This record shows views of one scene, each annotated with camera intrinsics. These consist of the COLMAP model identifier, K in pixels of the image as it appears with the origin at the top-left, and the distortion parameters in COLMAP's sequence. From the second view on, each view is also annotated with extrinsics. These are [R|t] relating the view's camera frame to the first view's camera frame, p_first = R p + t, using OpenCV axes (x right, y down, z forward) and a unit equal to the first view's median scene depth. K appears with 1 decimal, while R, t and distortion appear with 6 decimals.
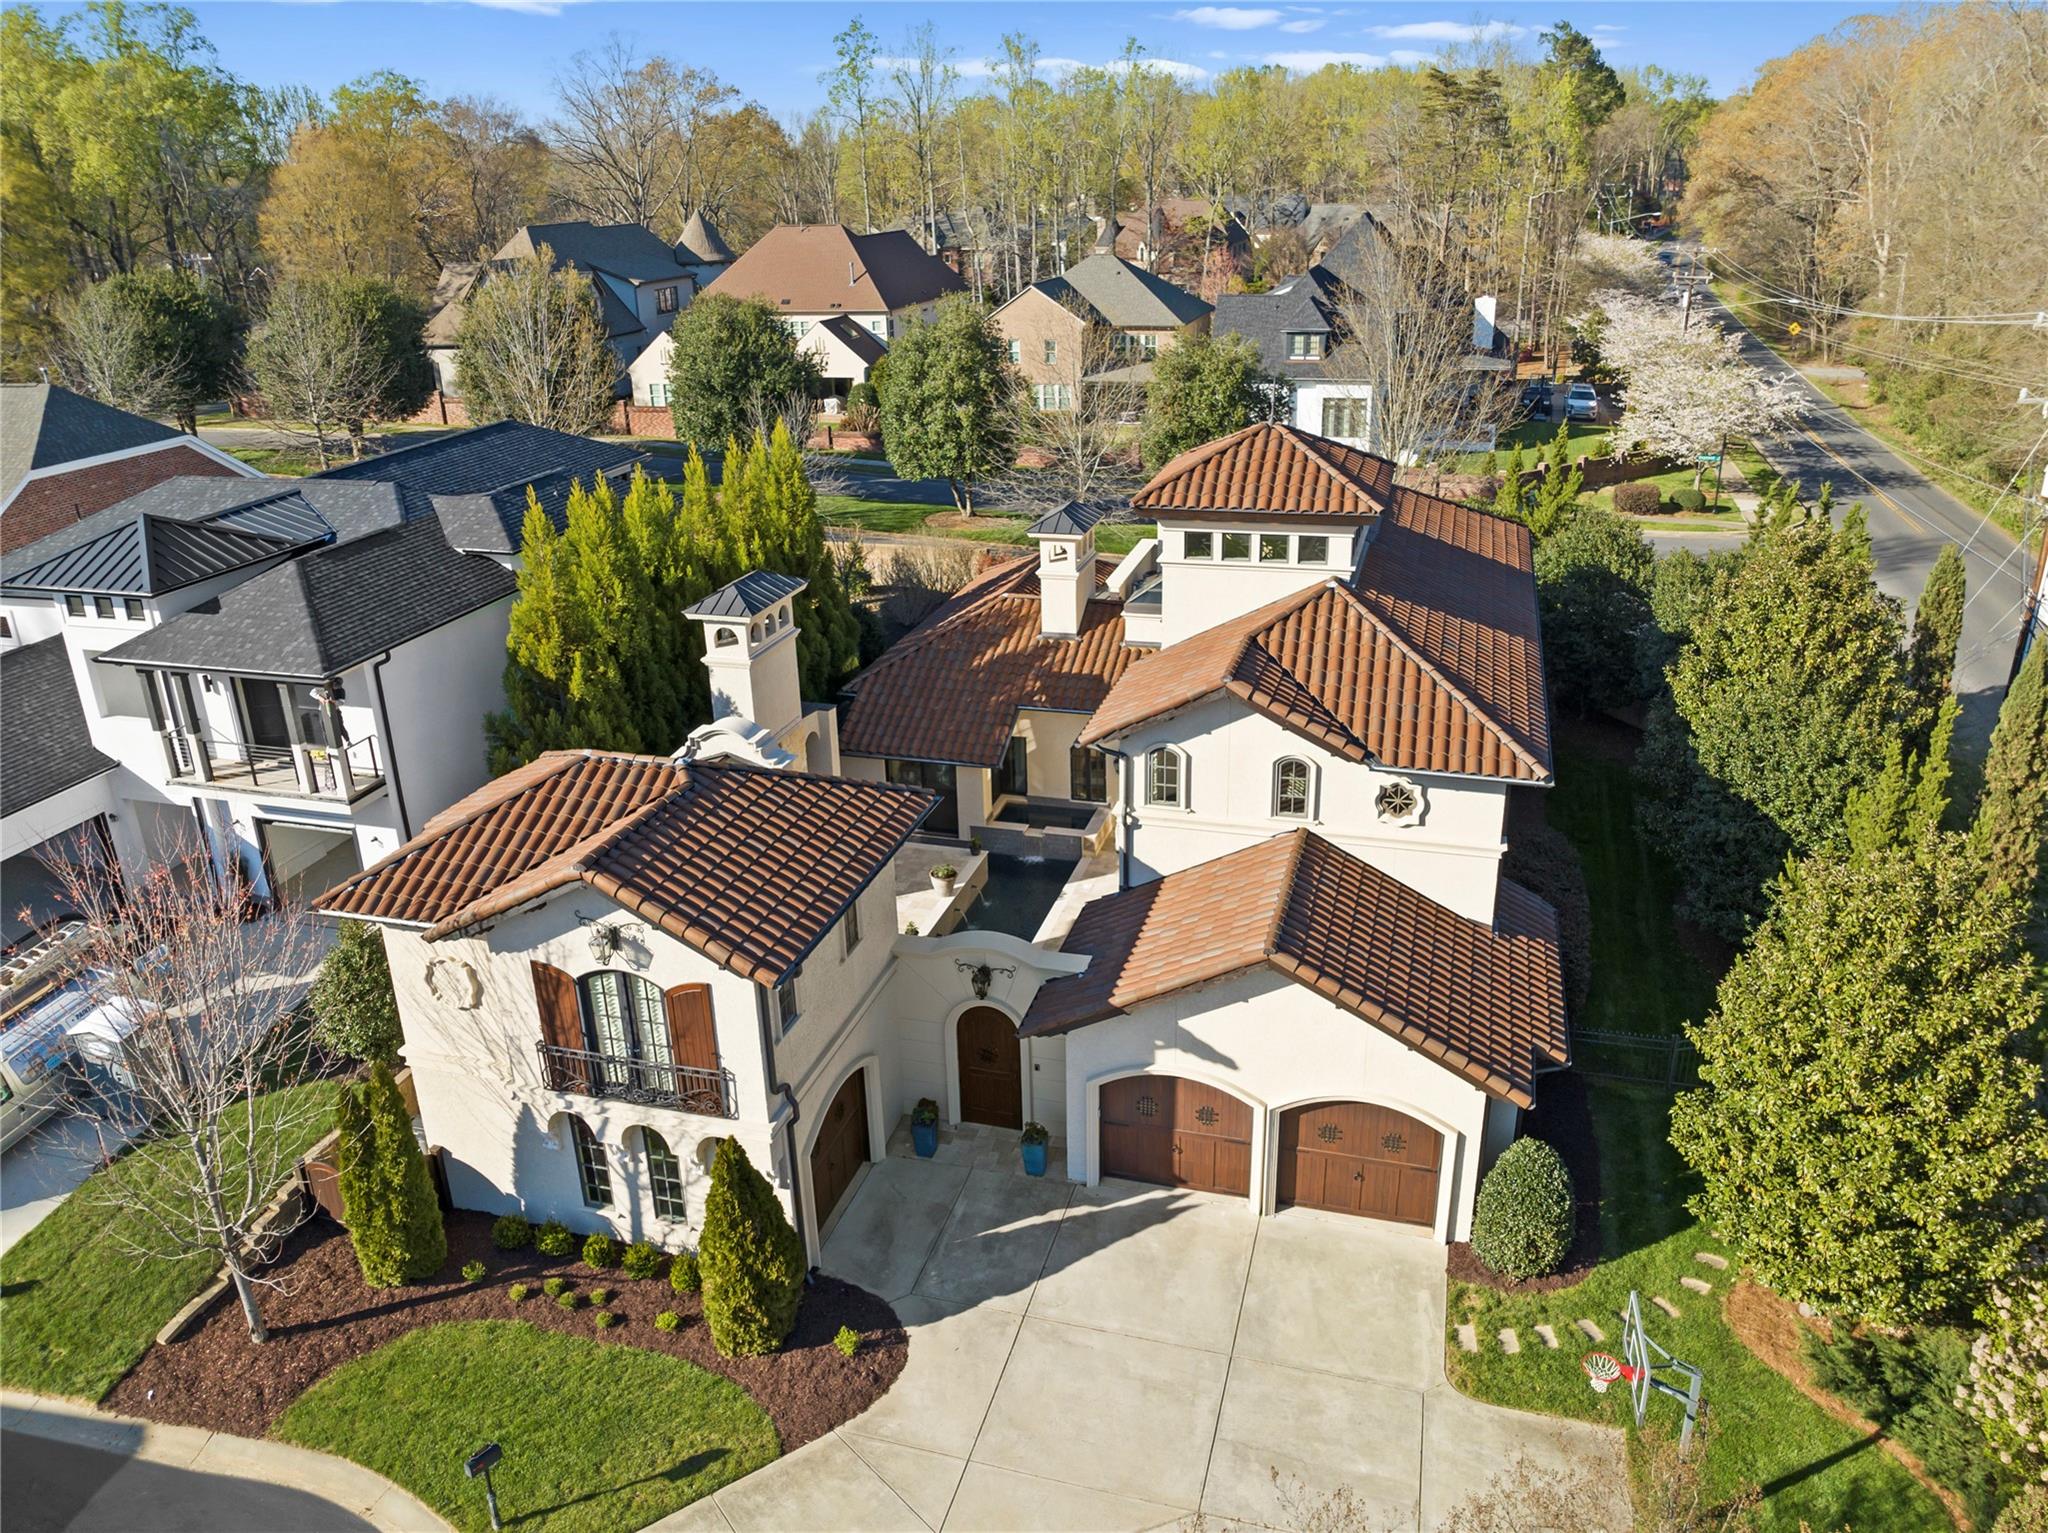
lens RADIAL K [[1456.9, 0, 1024.0], [0, 1456.9, 766.5], [0, 0, 1]] dist [-0.004083, -0.001522]
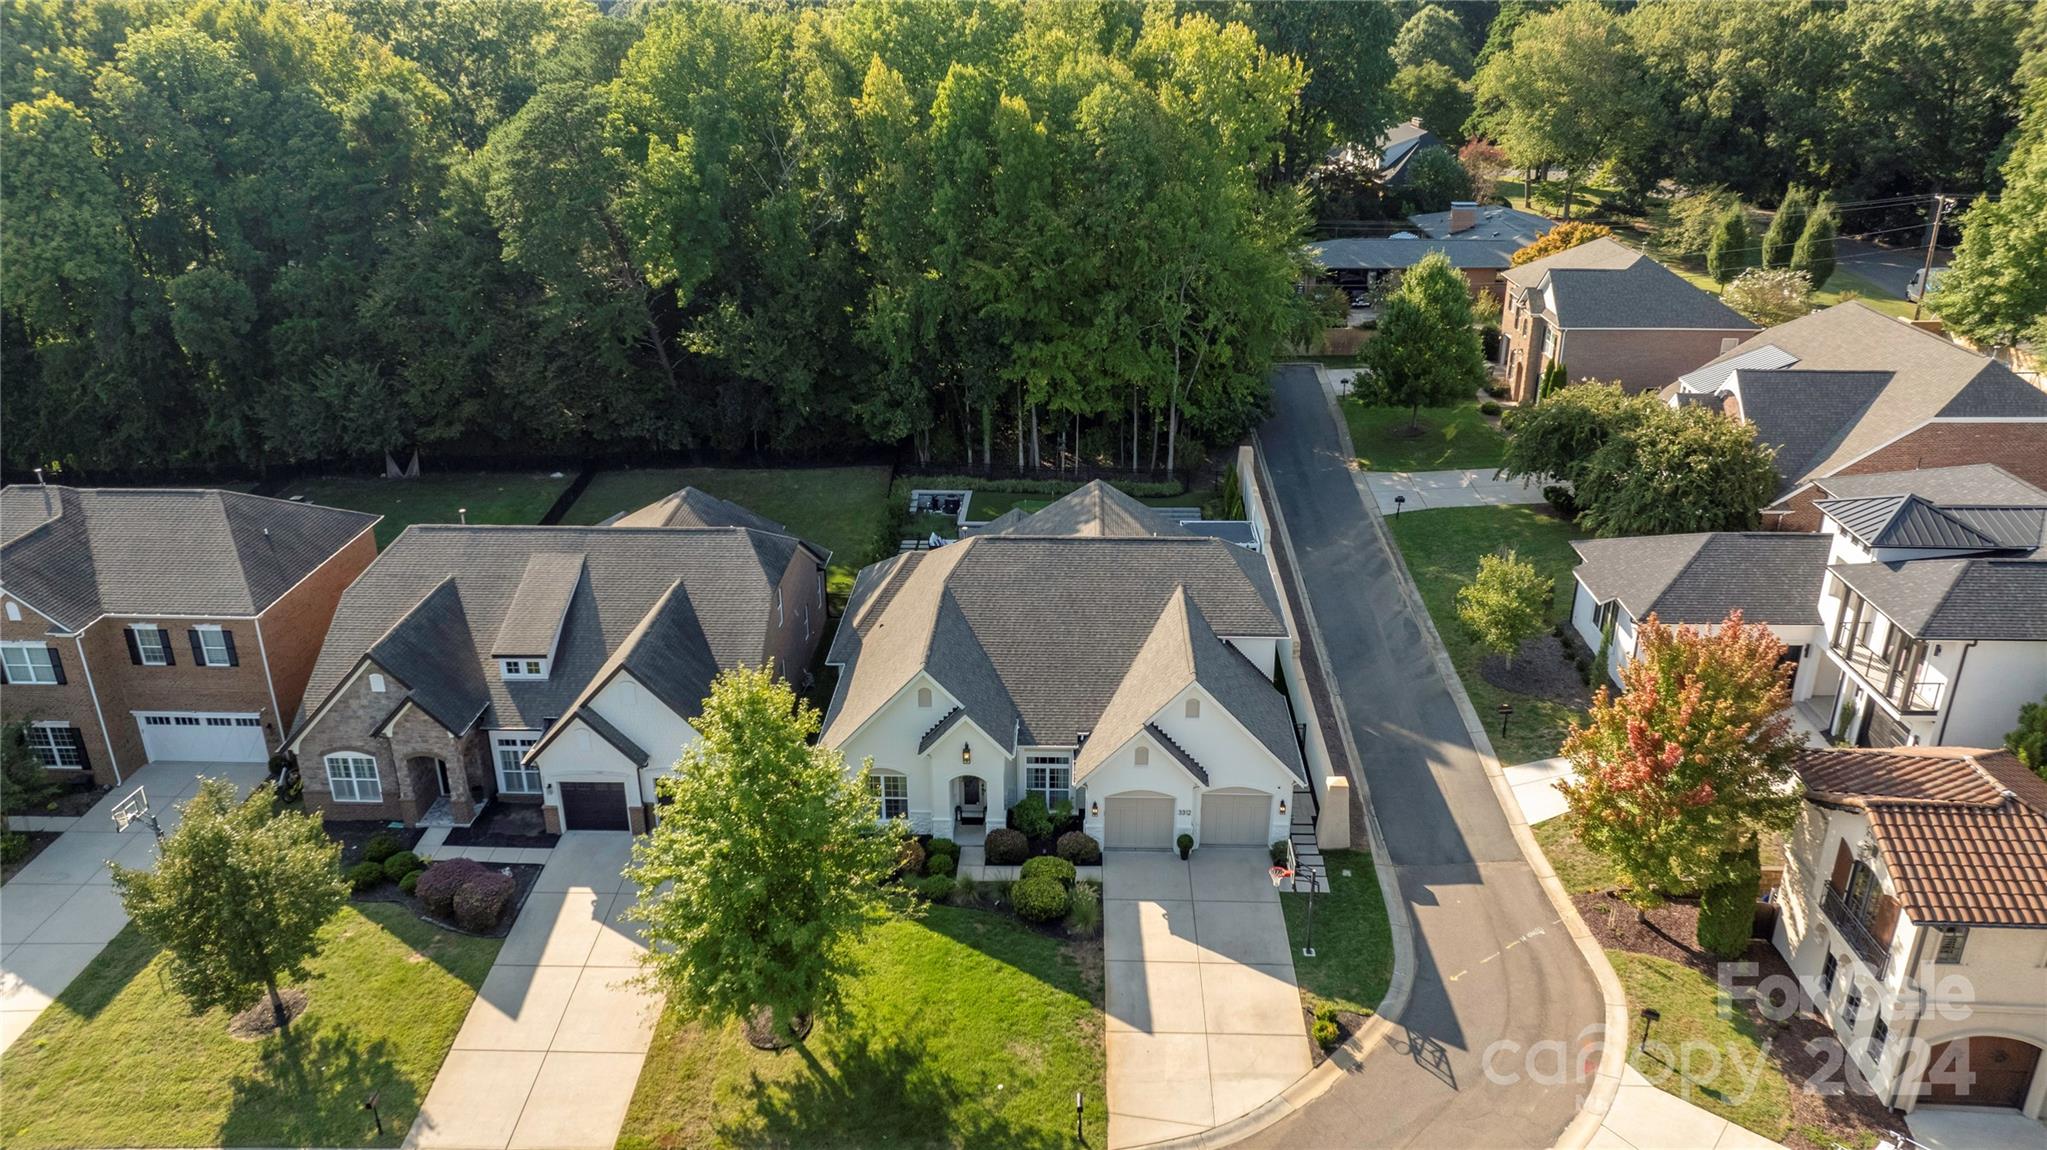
lens RADIAL K [[1477.4, 0, 1023.5], [0, 1477.4, 575.0], [0, 0, 1]] dist [-0.024360, 0.000246]
pose [[0.244492, 0.403183, -0.881854, 0.611541], [-0.370103, 0.879404, 0.299453, -0.222419], [0.896241, 0.253163, 0.364226, -0.433062]]
